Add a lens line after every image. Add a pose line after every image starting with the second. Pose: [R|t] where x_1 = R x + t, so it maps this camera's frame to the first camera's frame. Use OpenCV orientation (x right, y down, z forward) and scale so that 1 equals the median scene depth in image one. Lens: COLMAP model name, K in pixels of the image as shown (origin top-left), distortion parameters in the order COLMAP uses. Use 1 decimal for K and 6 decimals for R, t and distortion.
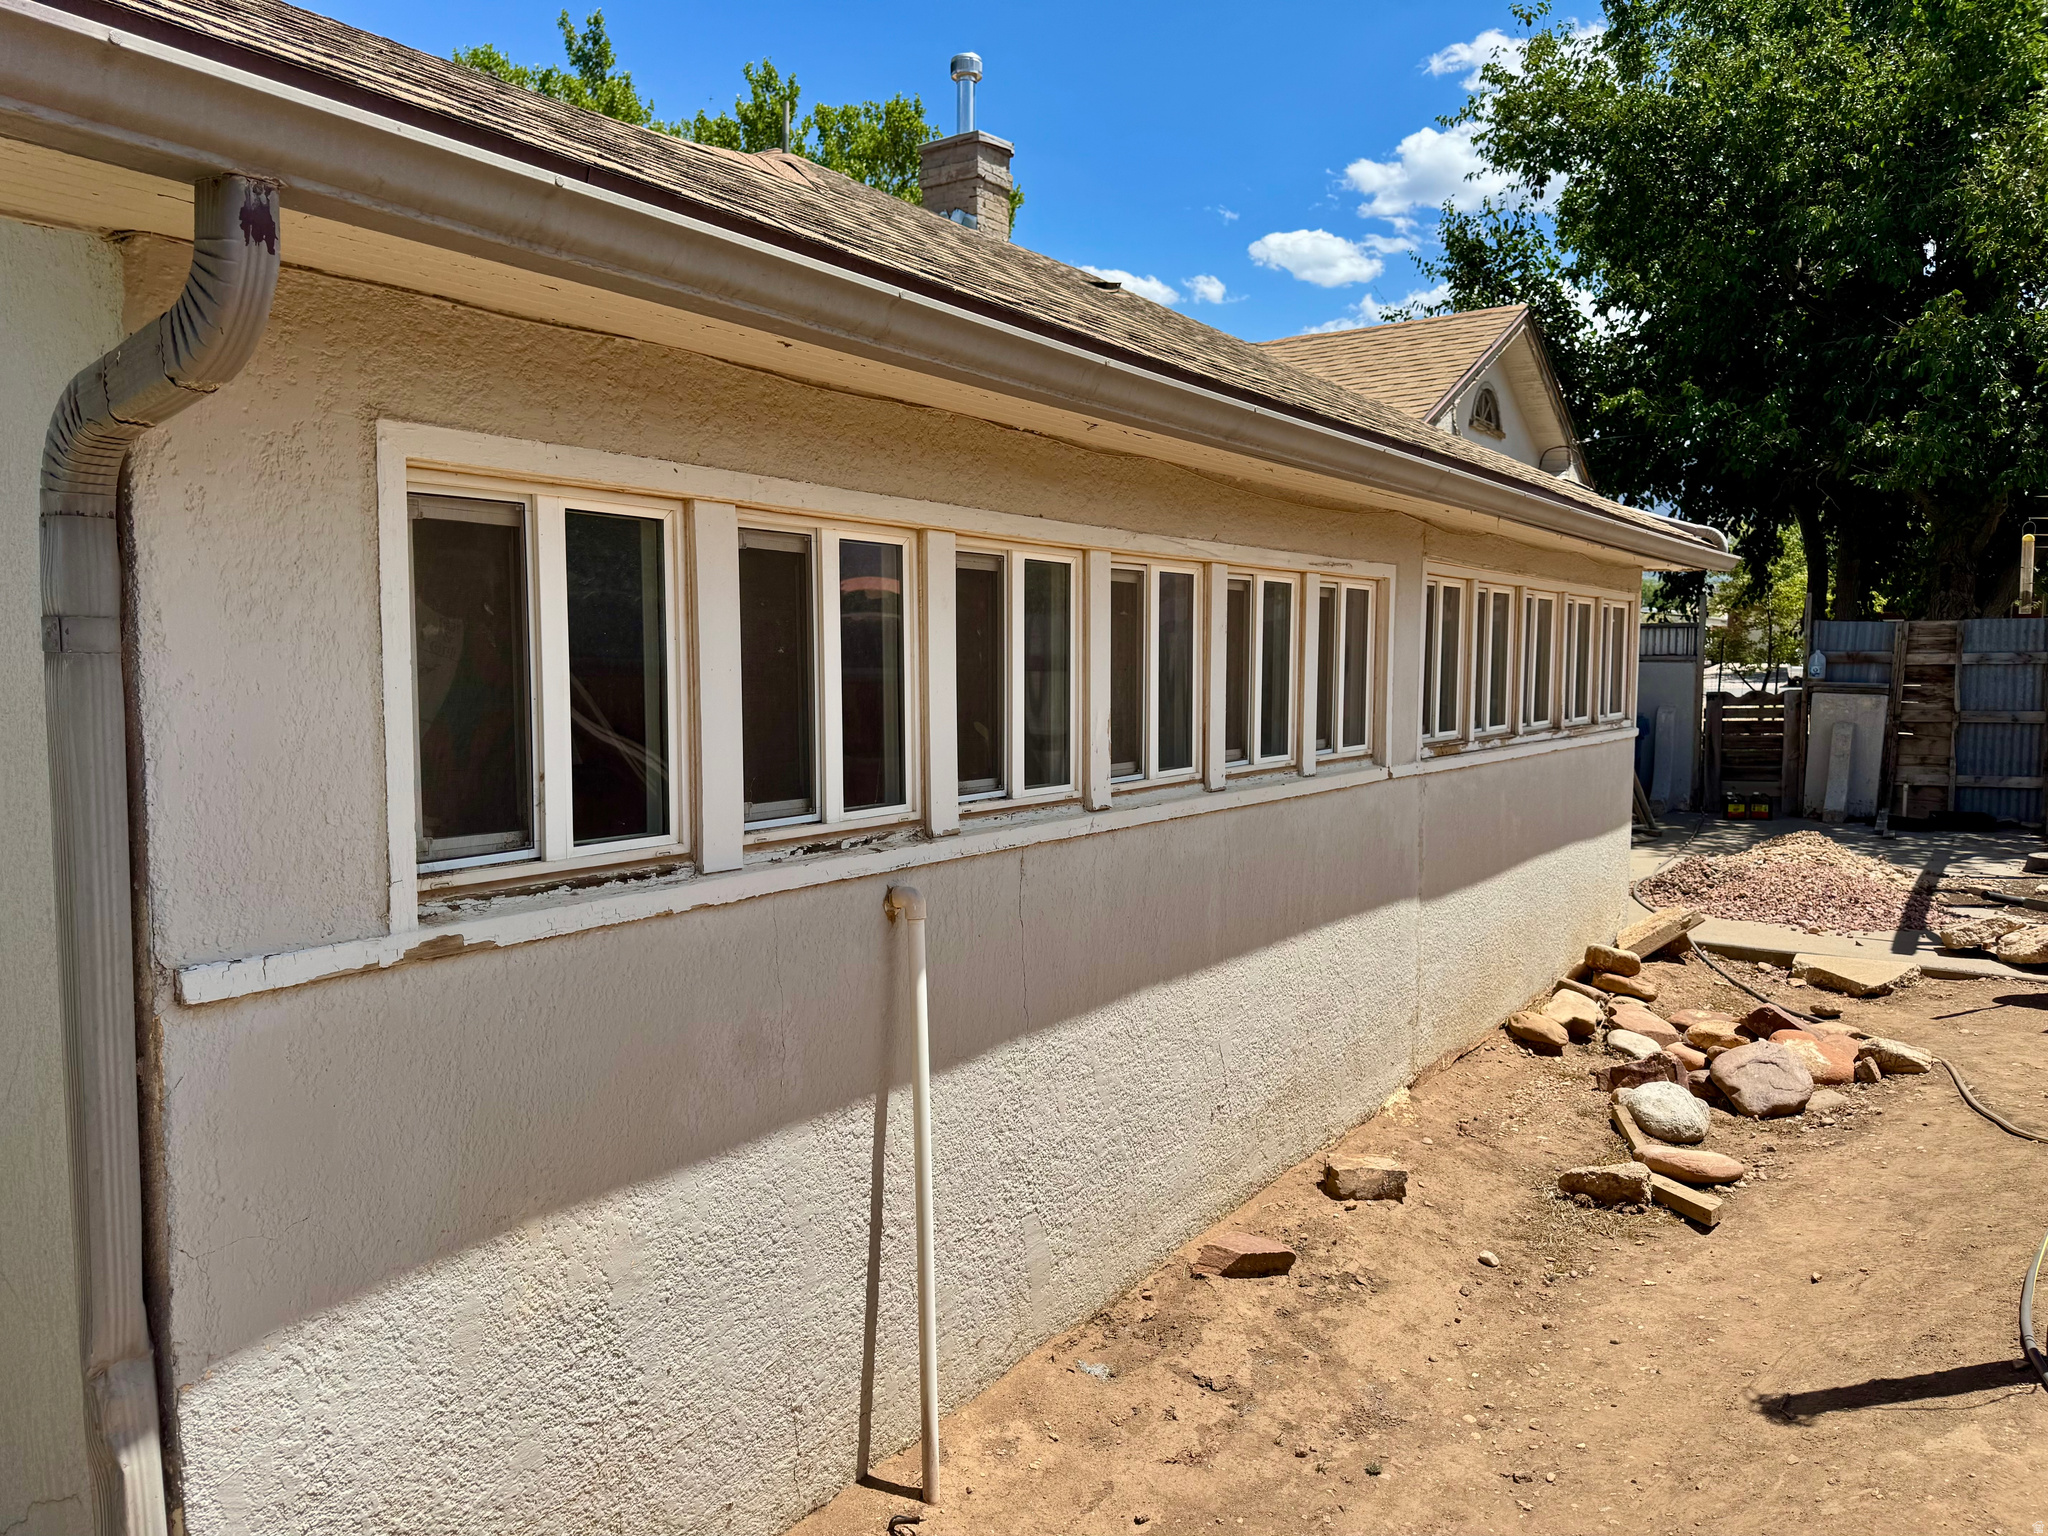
lens RADIAL K [[1445.2, 0, 1060.2], [0, 1445.2, 783.8], [0, 0, 1]] dist [-0.000192, -0.006995]
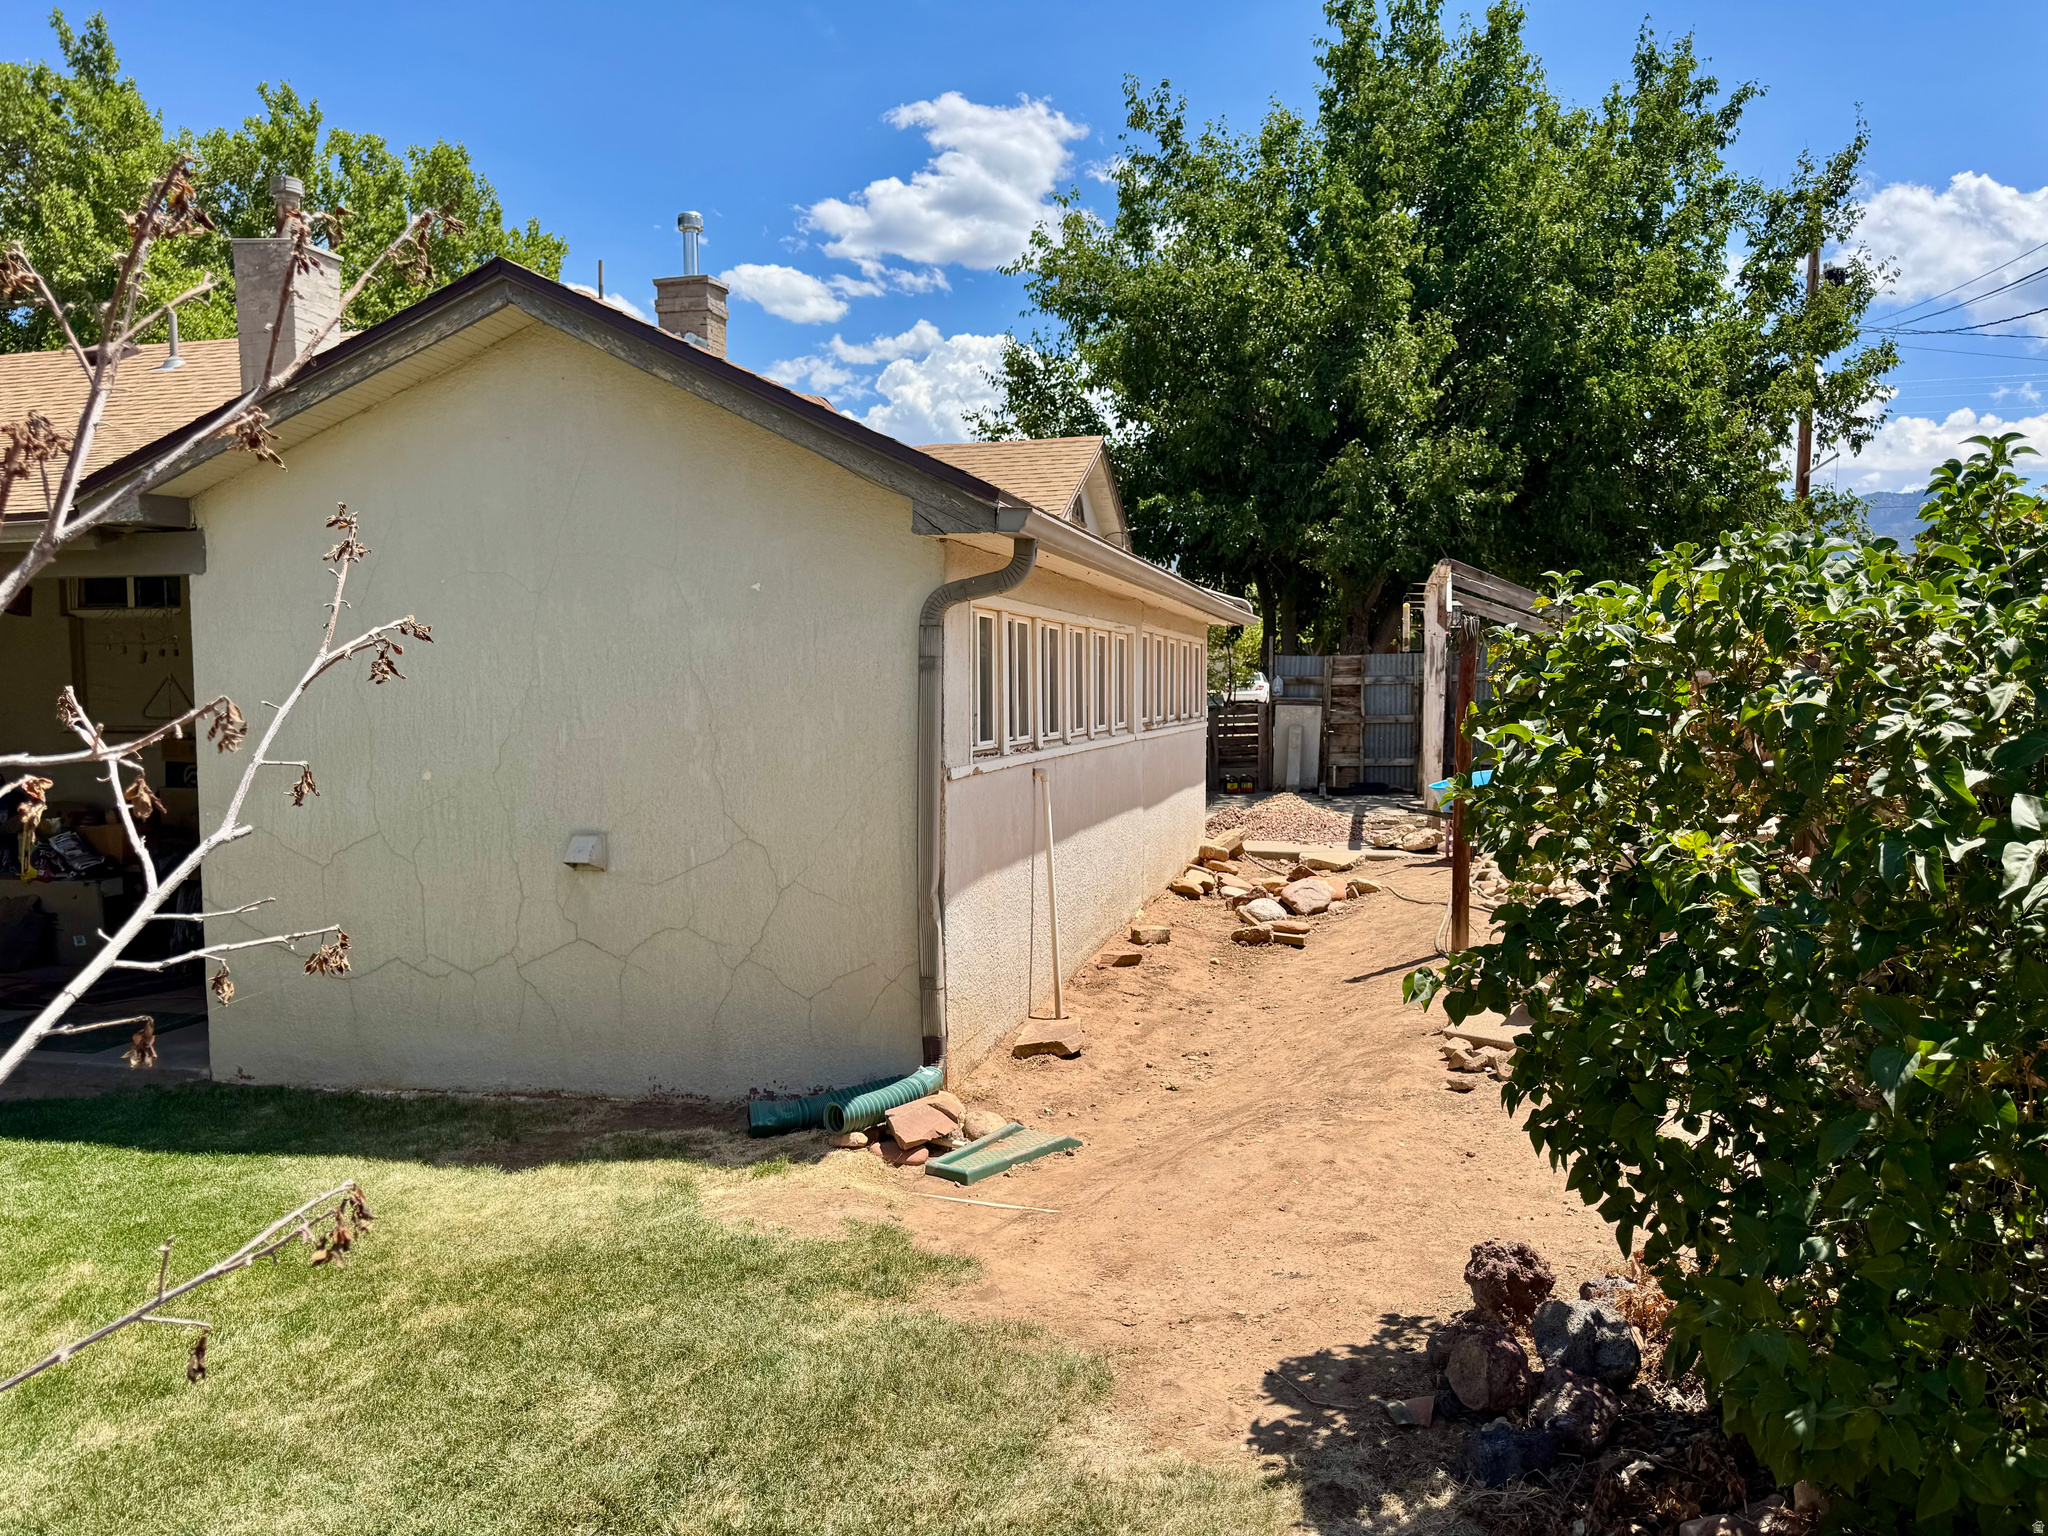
lens RADIAL K [[1442.5, 0, 1024.0], [0, 1442.5, 768.0], [0, 0, 1]] dist [0.125768, -0.186556]
pose [[0.941200, -0.021527, 0.337164, -0.229908], [0.030678, 0.999291, -0.021837, 0.027142], [-0.336454, 0.030897, 0.941193, -0.312179]]
